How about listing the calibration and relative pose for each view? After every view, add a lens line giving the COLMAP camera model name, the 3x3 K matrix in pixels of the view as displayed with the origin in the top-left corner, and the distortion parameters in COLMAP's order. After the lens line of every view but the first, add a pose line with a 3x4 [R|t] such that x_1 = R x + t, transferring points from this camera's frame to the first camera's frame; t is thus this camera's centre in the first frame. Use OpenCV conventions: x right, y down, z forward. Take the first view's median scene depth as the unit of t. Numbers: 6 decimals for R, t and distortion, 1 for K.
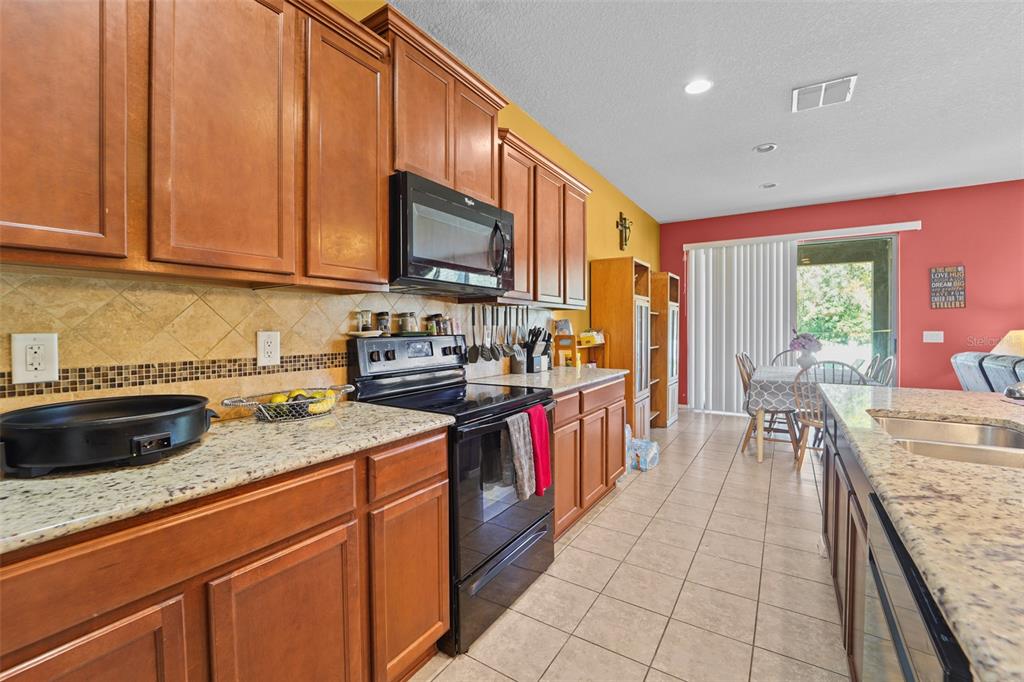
lens RADIAL K [[421.8, 0, 507.6], [0, 421.8, 333.0], [0, 0, 1]] dist [-0.026933, 0.001608]
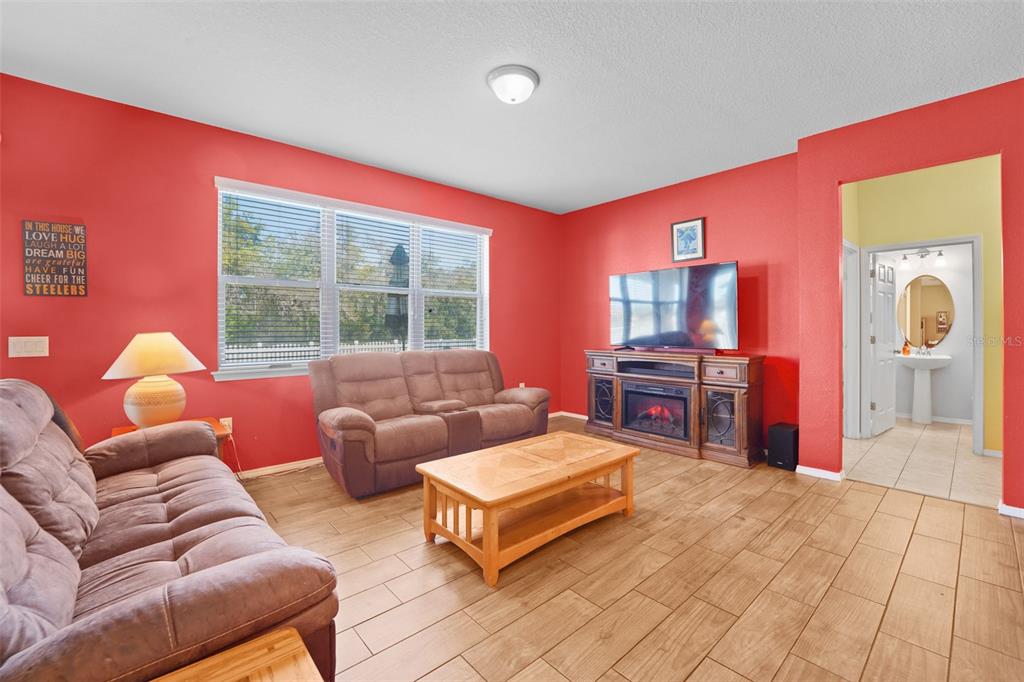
lens RADIAL K [[421.8, 0, 510.5], [0, 421.8, 329.3], [0, 0, 1]] dist [-0.026933, 0.001608]
pose [[0.257472, -0.005272, 0.966271, 1.234380], [0.013525, 0.999907, 0.001852, -0.011581], [-0.966191, 0.012592, 0.257519, 0.435469]]
